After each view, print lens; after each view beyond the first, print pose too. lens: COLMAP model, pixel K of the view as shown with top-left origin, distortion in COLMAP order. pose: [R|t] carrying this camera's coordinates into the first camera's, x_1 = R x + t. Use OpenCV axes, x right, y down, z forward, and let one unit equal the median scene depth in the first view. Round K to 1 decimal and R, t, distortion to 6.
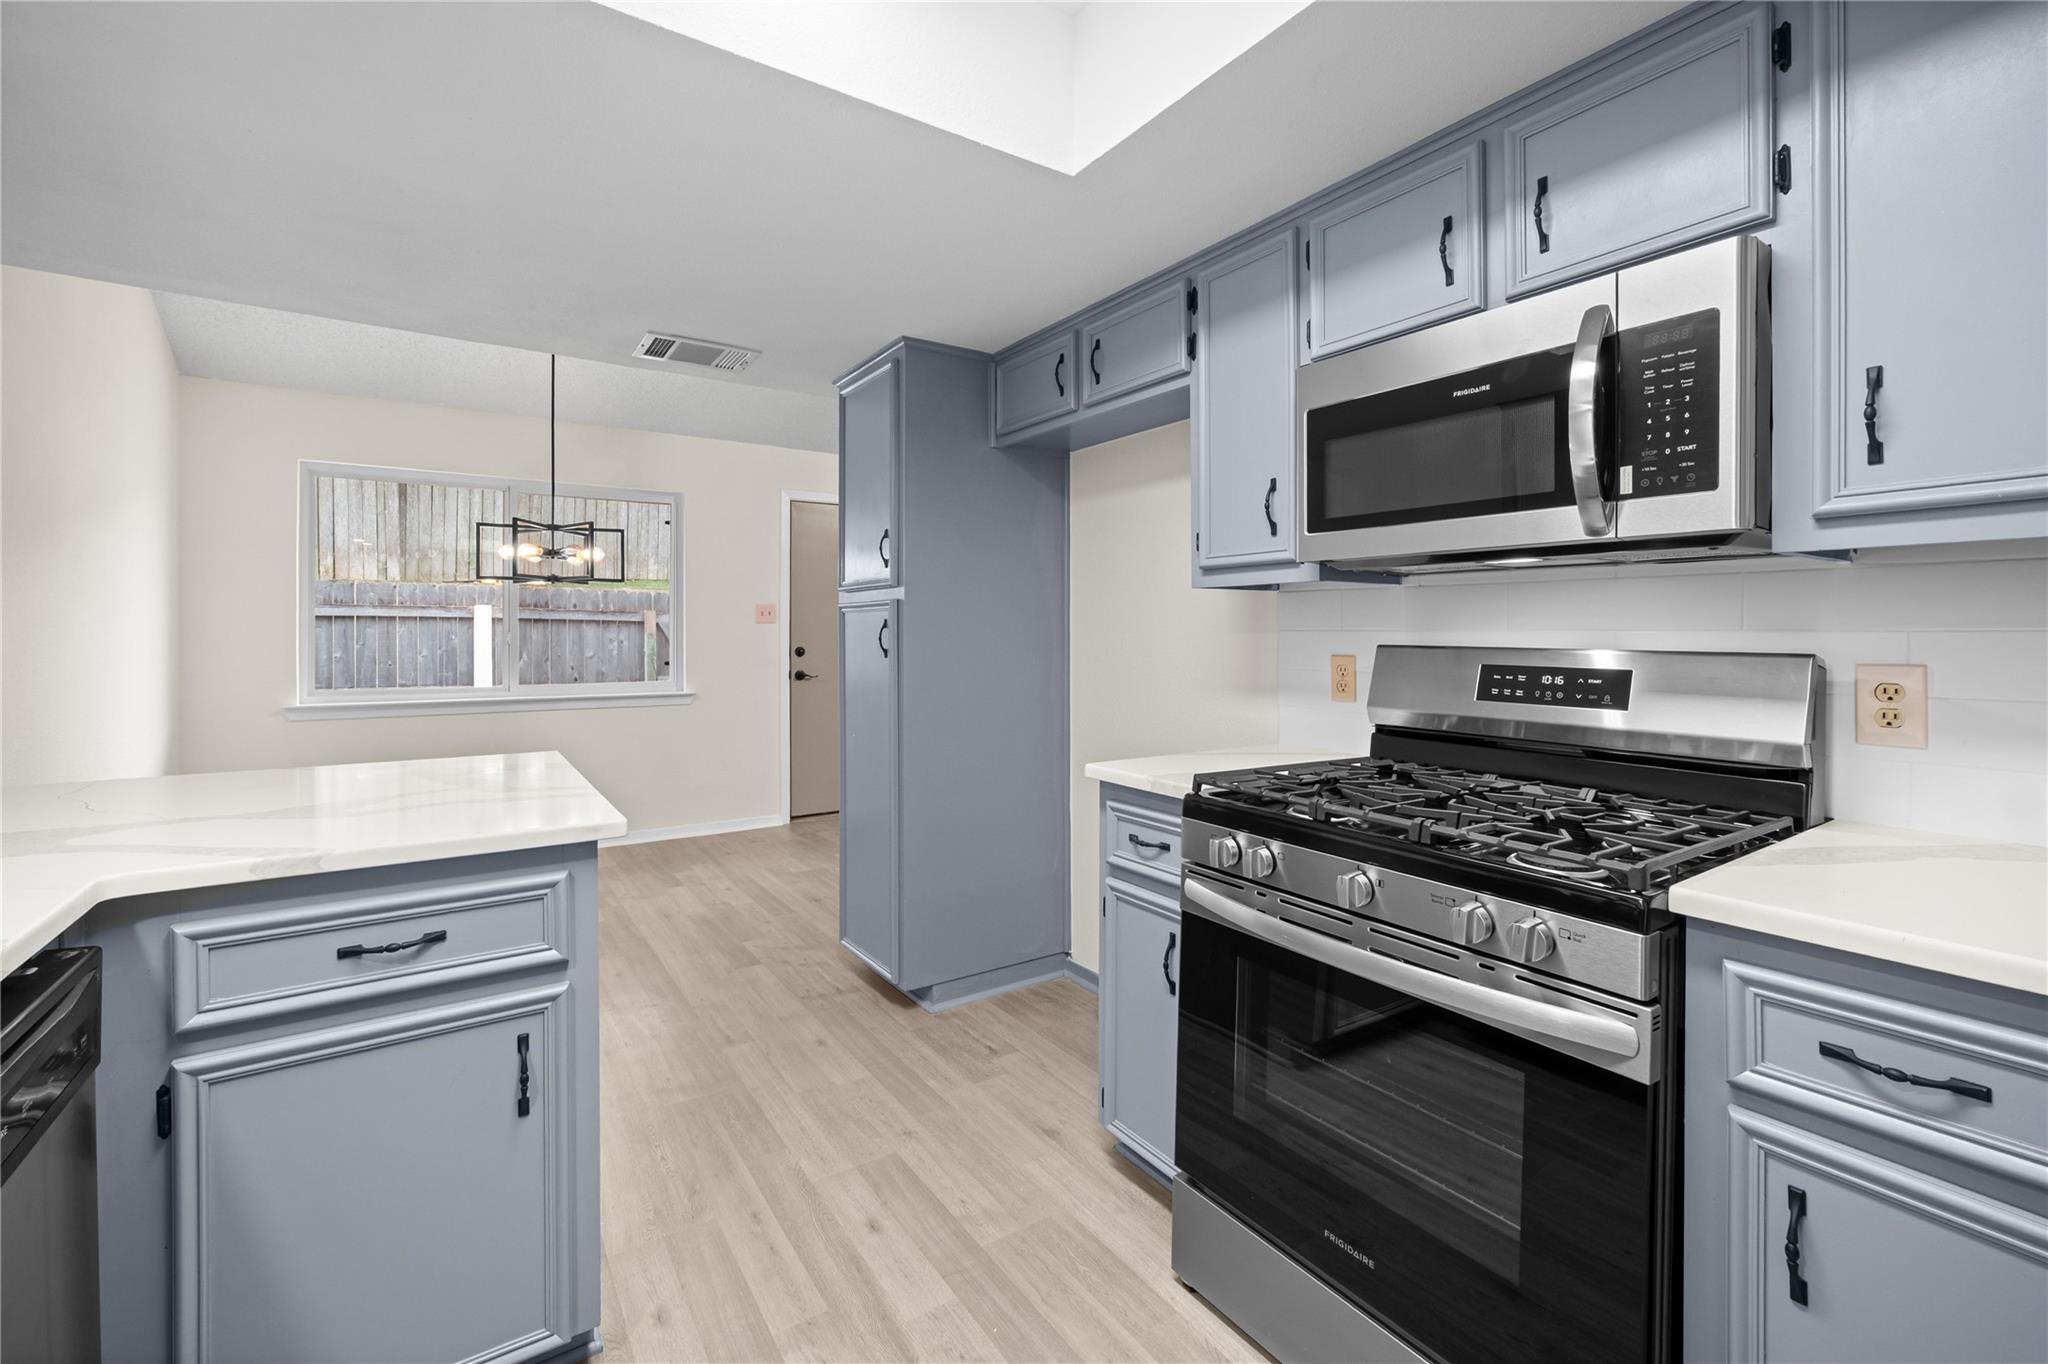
lens RADIAL K [[889.5, 0, 1038.9], [0, 889.5, 633.8], [0, 0, 1]] dist [-0.018912, 0.006690]
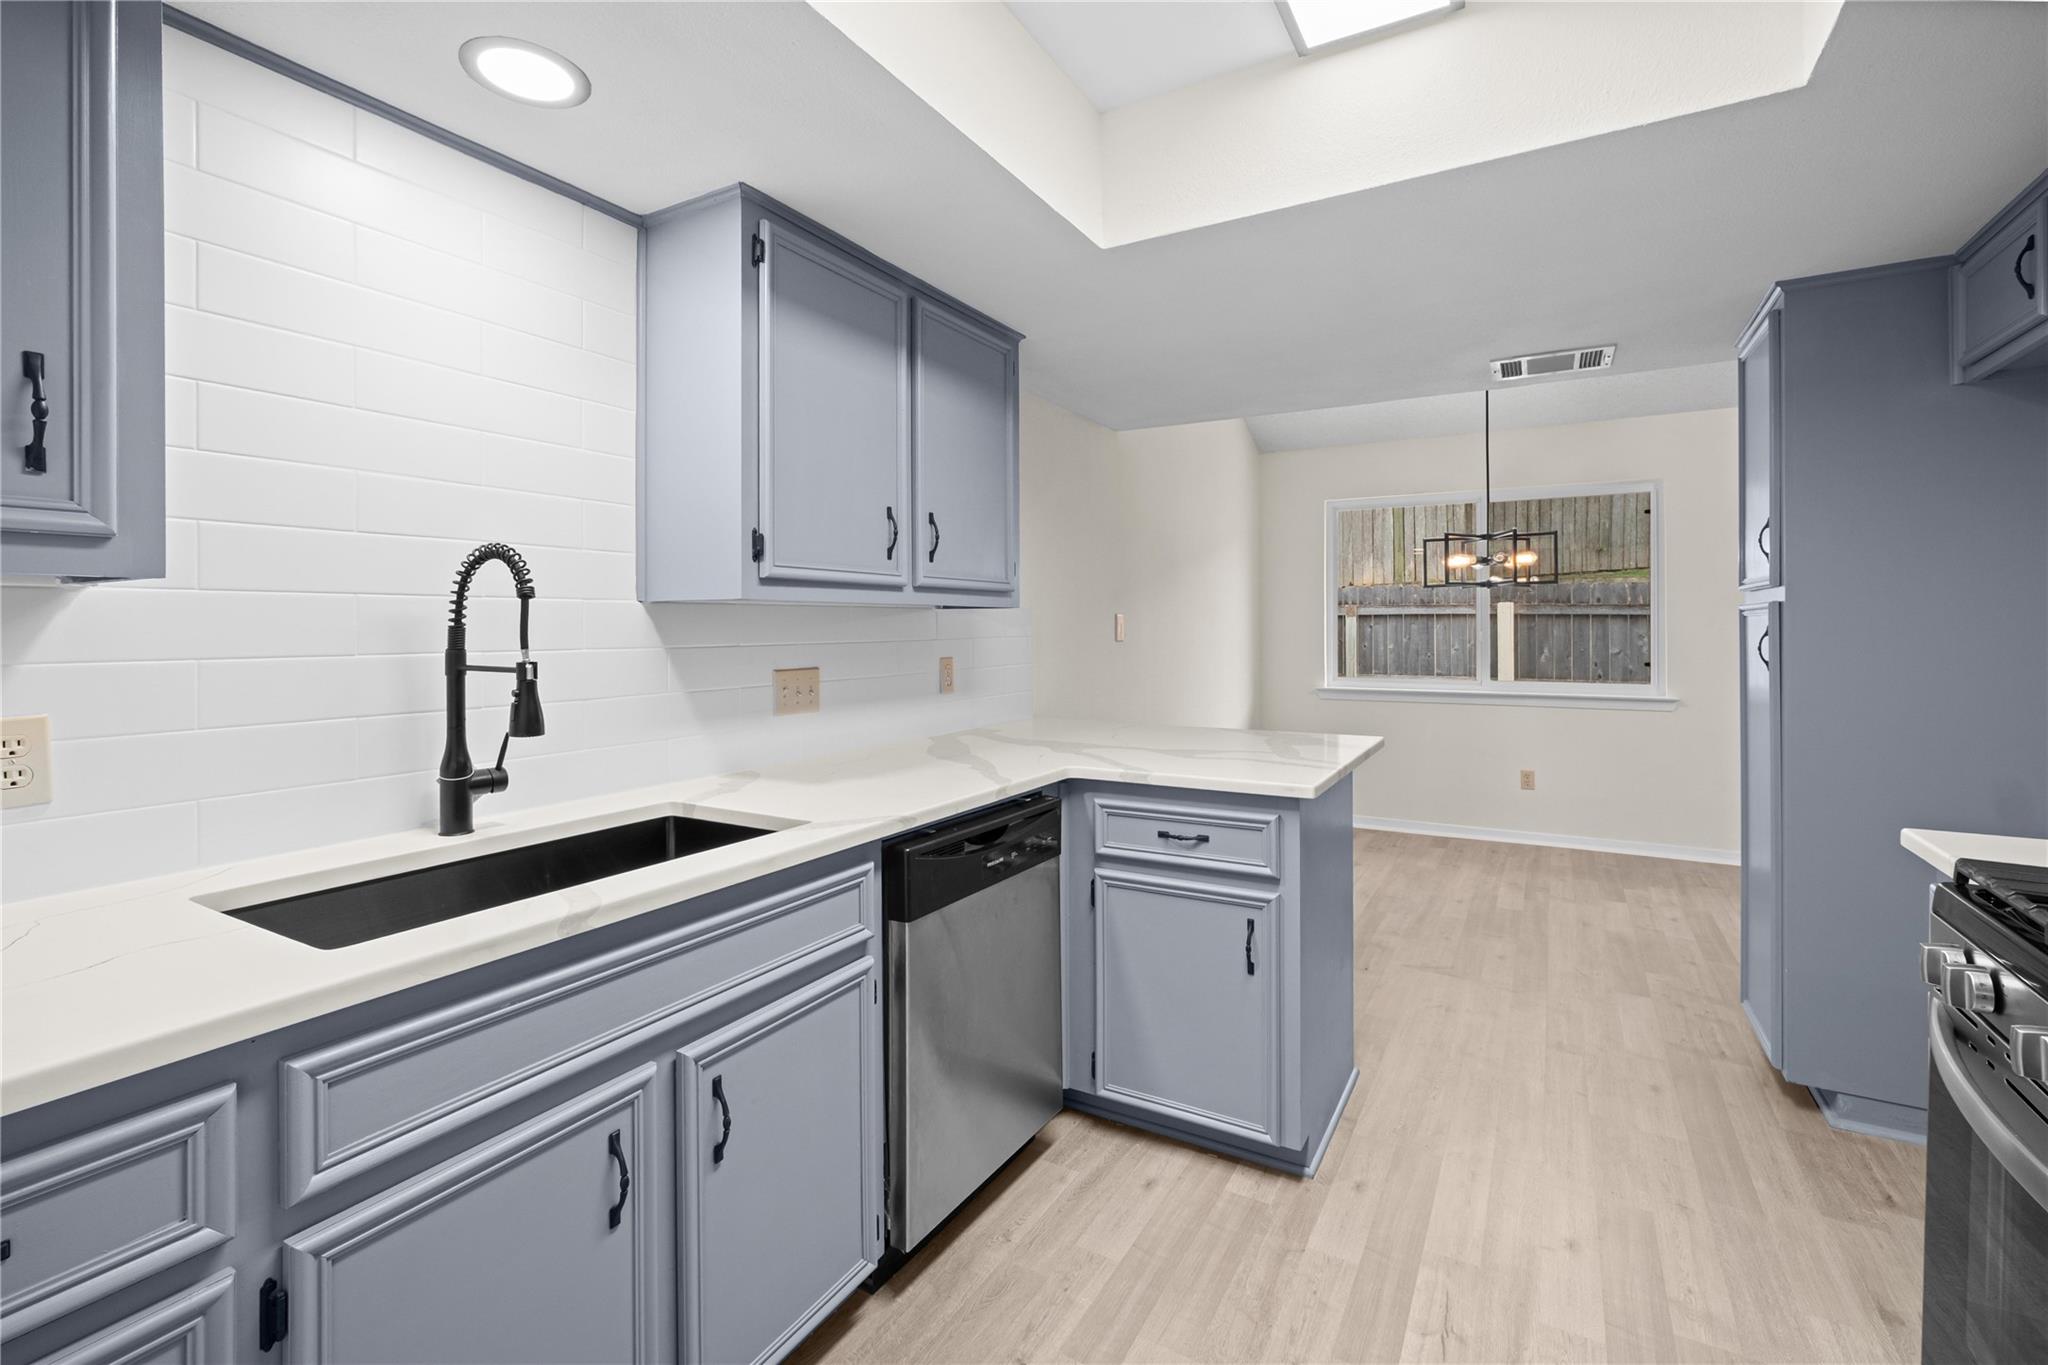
lens RADIAL K [[906.2, 0, 996.0], [0, 906.2, 625.0], [0, 0, 1]] dist [-0.002363, 0.001360]
pose [[0.408250, -0.002396, -0.912867, 0.393851], [0.004525, 0.999990, -0.000602, -0.025409], [0.912859, -0.003885, 0.408257, -0.006232]]
